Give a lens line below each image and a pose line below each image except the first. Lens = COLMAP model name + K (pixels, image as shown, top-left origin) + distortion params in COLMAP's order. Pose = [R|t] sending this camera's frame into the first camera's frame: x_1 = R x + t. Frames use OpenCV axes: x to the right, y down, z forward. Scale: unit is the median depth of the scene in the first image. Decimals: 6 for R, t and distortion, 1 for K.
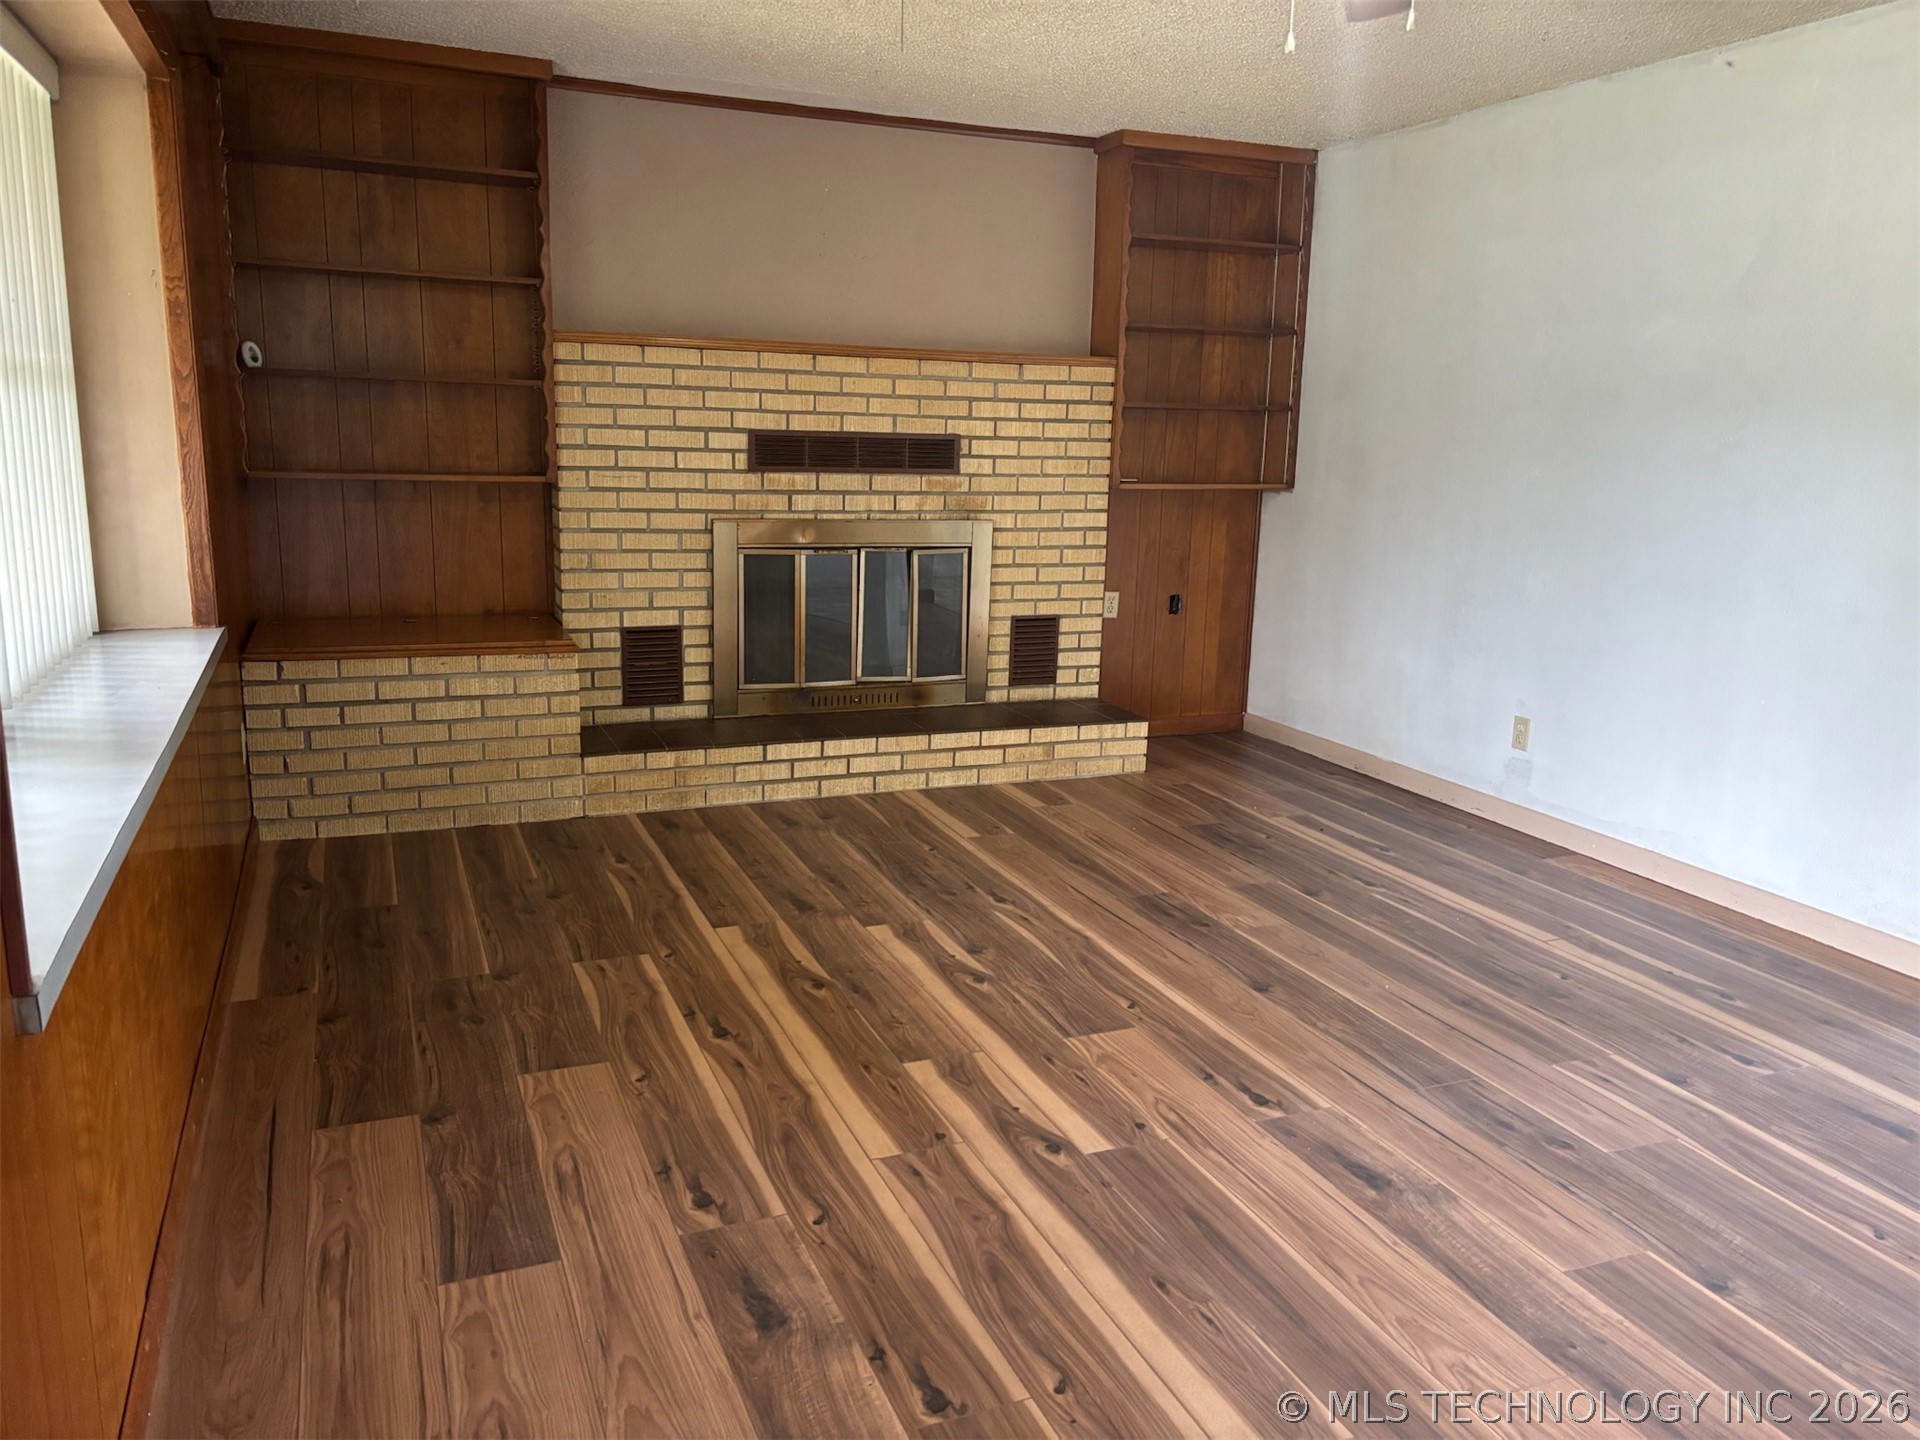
lens RADIAL K [[1398.1, 0, 1011.5], [0, 1398.1, 770.5], [0, 0, 1]] dist [0.063433, -0.070045]
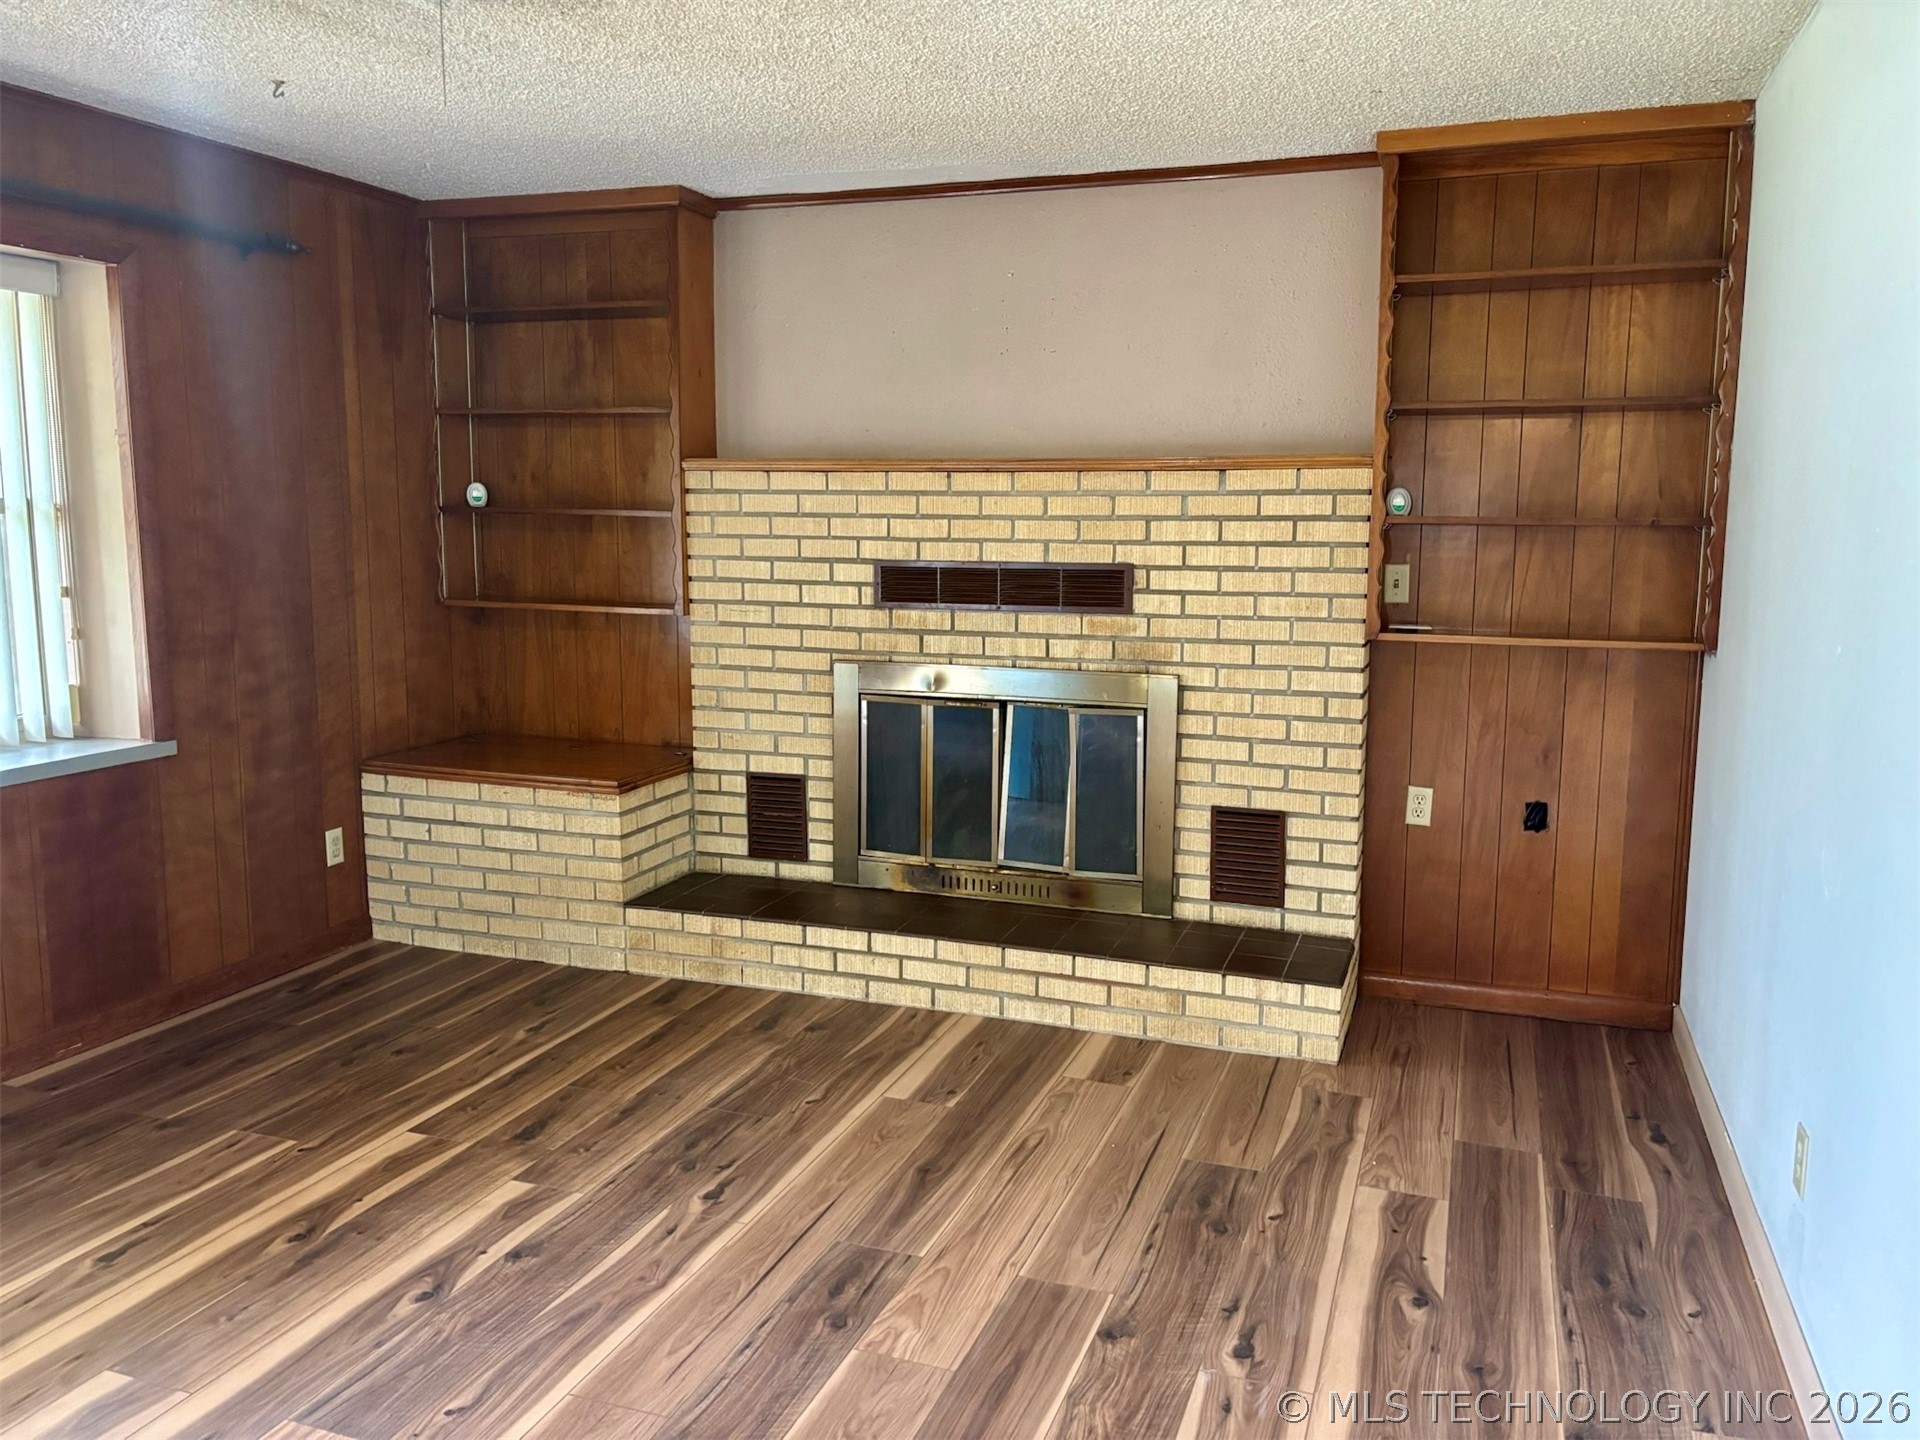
lens RADIAL K [[1477.2, 0, 960.0], [0, 1477.2, 720.0], [0, 0, 1]] dist [0.069615, -0.094381]
pose [[0.725230, 0.075043, -0.684405, 0.478625], [-0.151316, 0.987111, -0.052108, -0.105356], [0.671673, 0.141352, 0.727238, 0.385385]]
